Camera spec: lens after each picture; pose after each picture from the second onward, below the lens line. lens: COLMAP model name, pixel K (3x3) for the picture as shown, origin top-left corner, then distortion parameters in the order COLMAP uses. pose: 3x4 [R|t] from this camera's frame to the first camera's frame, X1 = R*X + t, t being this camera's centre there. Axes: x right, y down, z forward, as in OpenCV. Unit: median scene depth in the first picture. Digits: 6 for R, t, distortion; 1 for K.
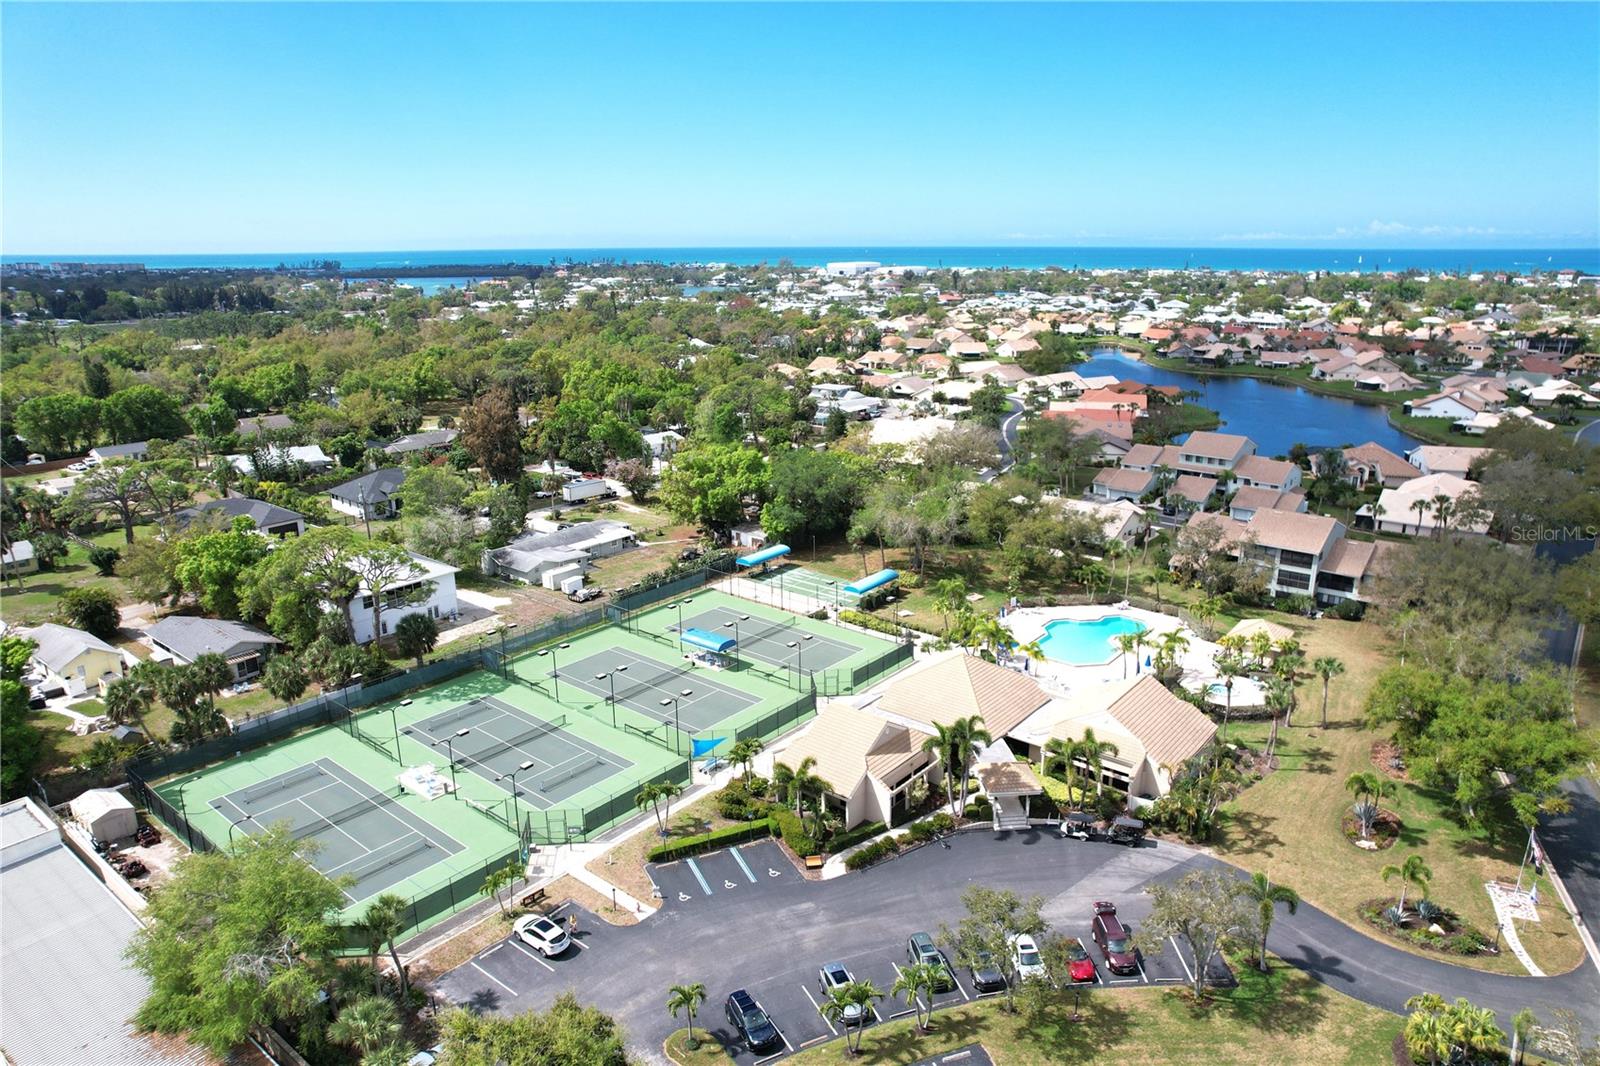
lens RADIAL K [[1003.4, 0, 801.9], [0, 1003.4, 580.4], [0, 0, 1]] dist [-0.057671, 0.042130]
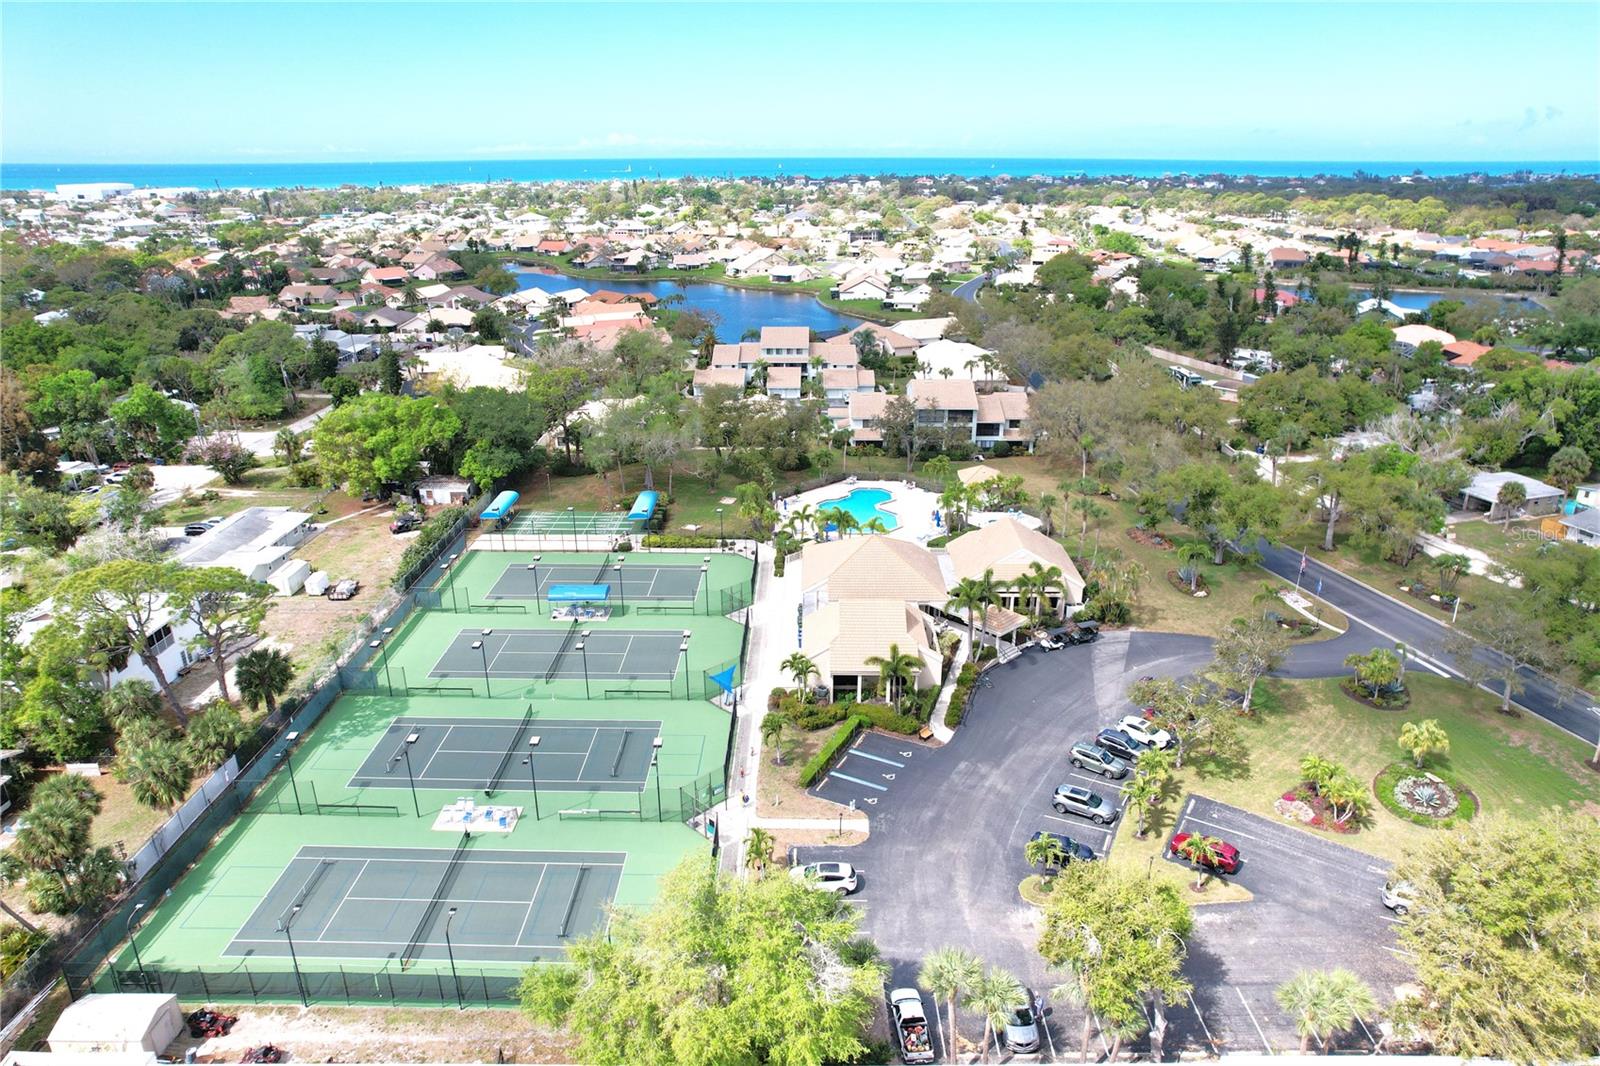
lens RADIAL K [[1003.4, 0, 801.9], [0, 1003.4, 580.4], [0, 0, 1]] dist [-0.057671, 0.042130]
pose [[0.785034, -0.241946, 0.570249, -0.405957], [0.197103, 0.970287, 0.140334, -0.036324], [-0.587258, 0.002231, 0.809397, 0.116506]]
